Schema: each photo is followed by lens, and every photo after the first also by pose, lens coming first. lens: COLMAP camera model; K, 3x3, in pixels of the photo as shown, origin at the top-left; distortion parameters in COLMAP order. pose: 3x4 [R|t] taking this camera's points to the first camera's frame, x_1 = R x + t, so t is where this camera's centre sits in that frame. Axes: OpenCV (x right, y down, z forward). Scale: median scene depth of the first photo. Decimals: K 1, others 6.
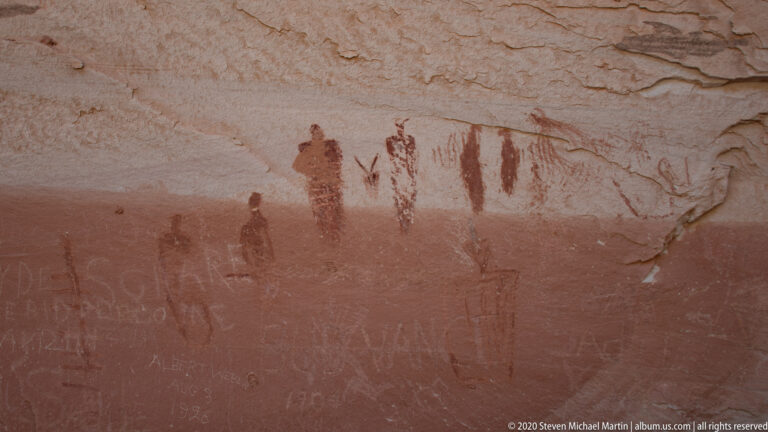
lens RADIAL K [[649.5, 0, 382.1], [0, 649.5, 213.8], [0, 0, 1]] dist [-0.019288, -0.000260]
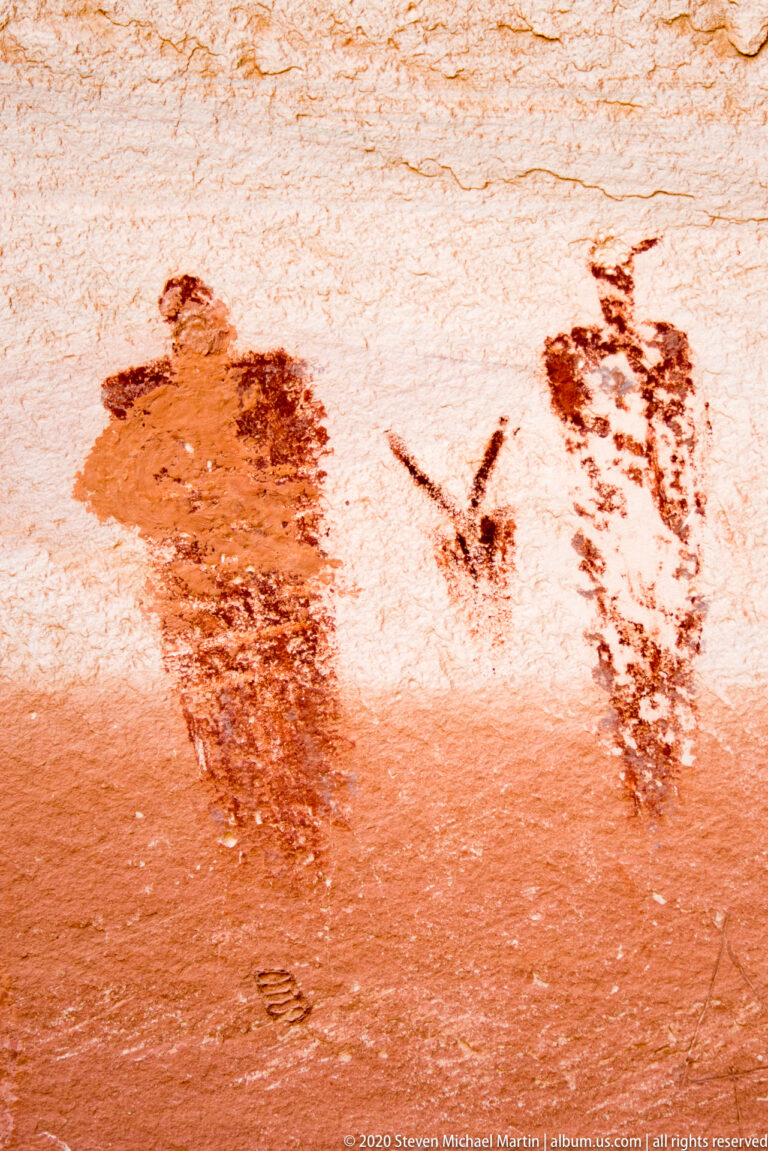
lens RADIAL K [[2937.9, 0, 381.6], [0, 2937.9, 573.4], [0, 0, 1]] dist [0.237052, 0.000000]
pose [[0.998581, -0.024534, -0.047263, -0.003062], [0.022122, 0.998459, -0.050893, -0.000011], [0.048438, 0.049775, 0.997585, 0.104541]]
